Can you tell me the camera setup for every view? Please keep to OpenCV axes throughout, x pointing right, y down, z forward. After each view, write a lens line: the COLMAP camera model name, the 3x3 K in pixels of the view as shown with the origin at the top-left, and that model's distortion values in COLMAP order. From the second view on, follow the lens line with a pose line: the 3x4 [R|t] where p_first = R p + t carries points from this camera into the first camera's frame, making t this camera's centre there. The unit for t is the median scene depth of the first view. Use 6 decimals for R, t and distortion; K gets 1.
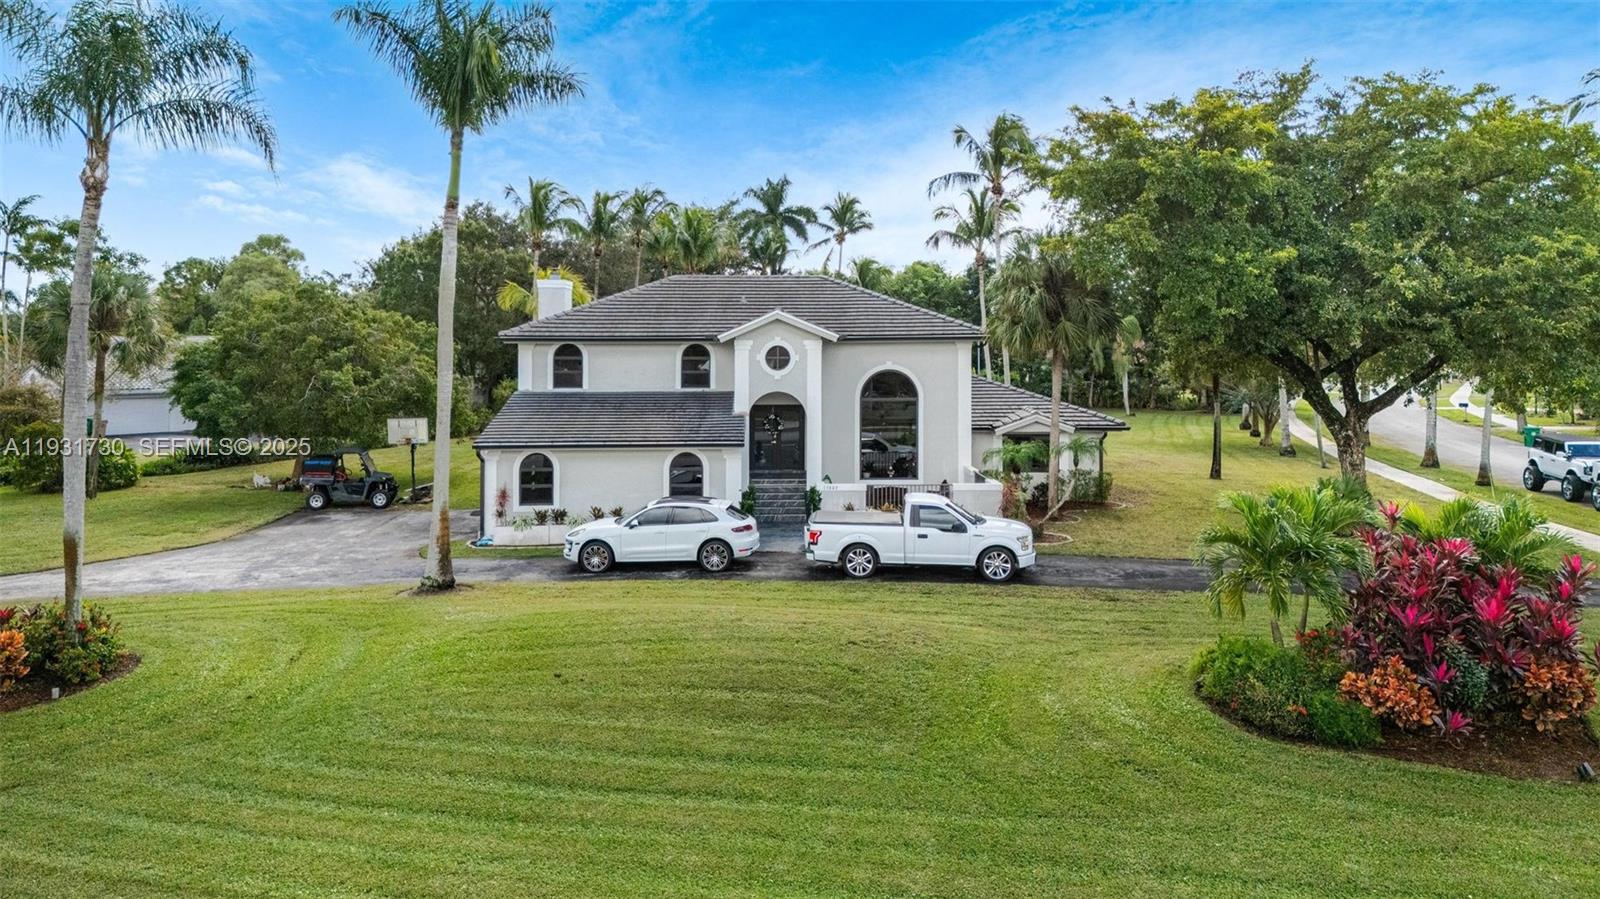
lens RADIAL K [[1178.9, 0, 798.6], [0, 1178.9, 373.3], [0, 0, 1]] dist [0.055456, -0.063599]
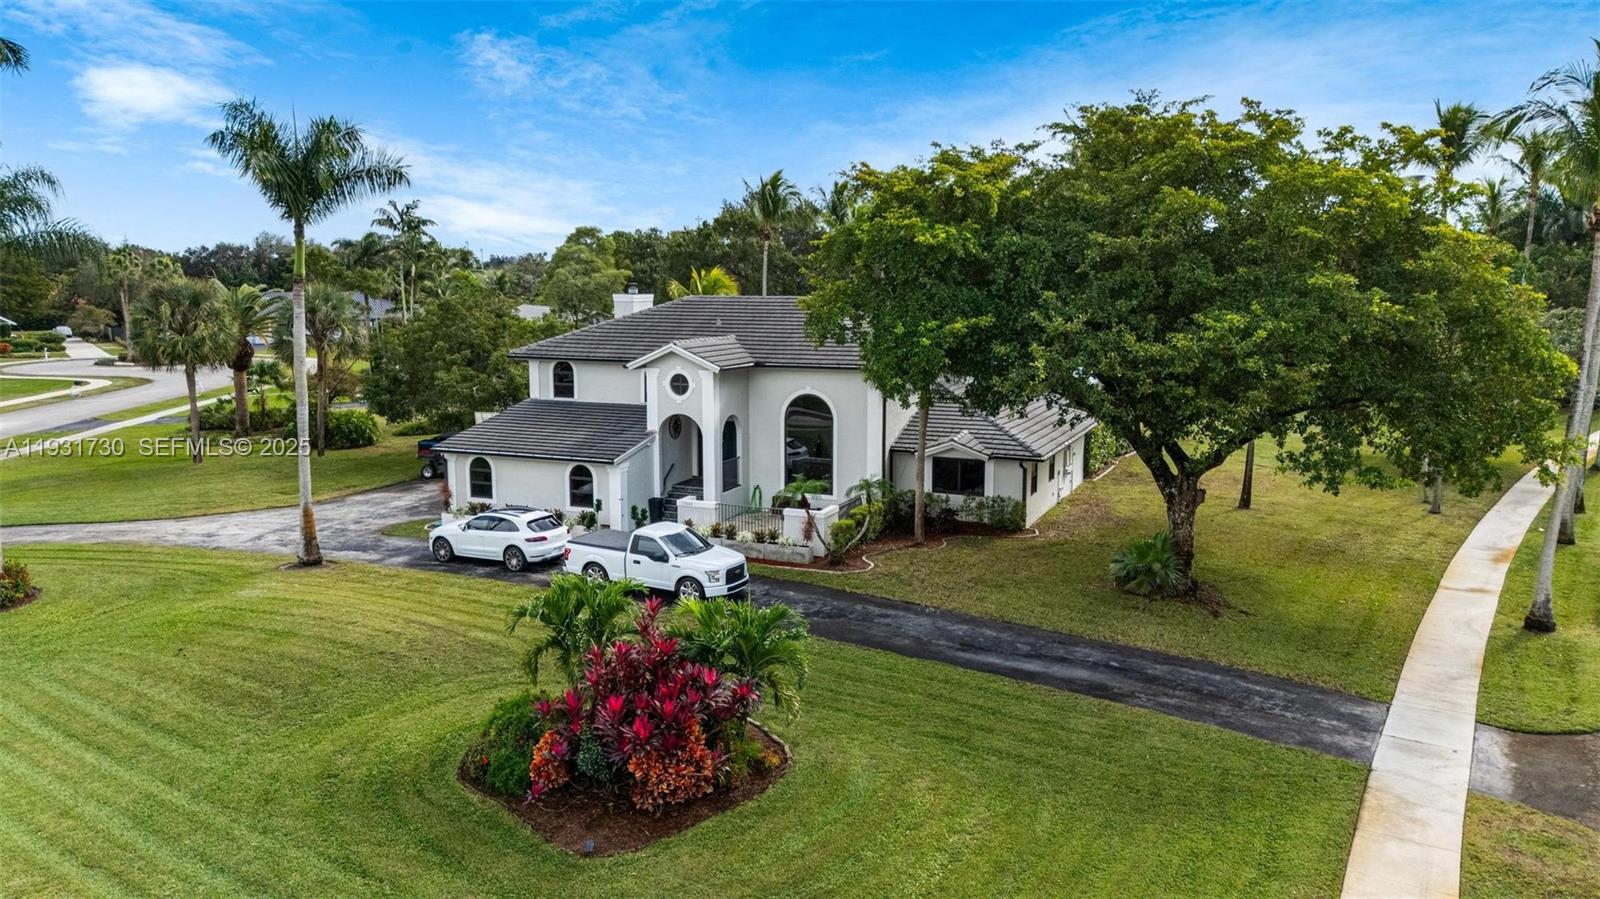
lens RADIAL K [[1157.0, 0, 794.8], [0, 1157.0, 452.3], [0, 0, 1]] dist [0.059319, -0.058282]
pose [[0.909999, 0.064977, -0.409488, 0.545467], [-0.016265, 0.992478, 0.121340, -0.085567], [0.414292, -0.103759, 0.904210, 0.029447]]
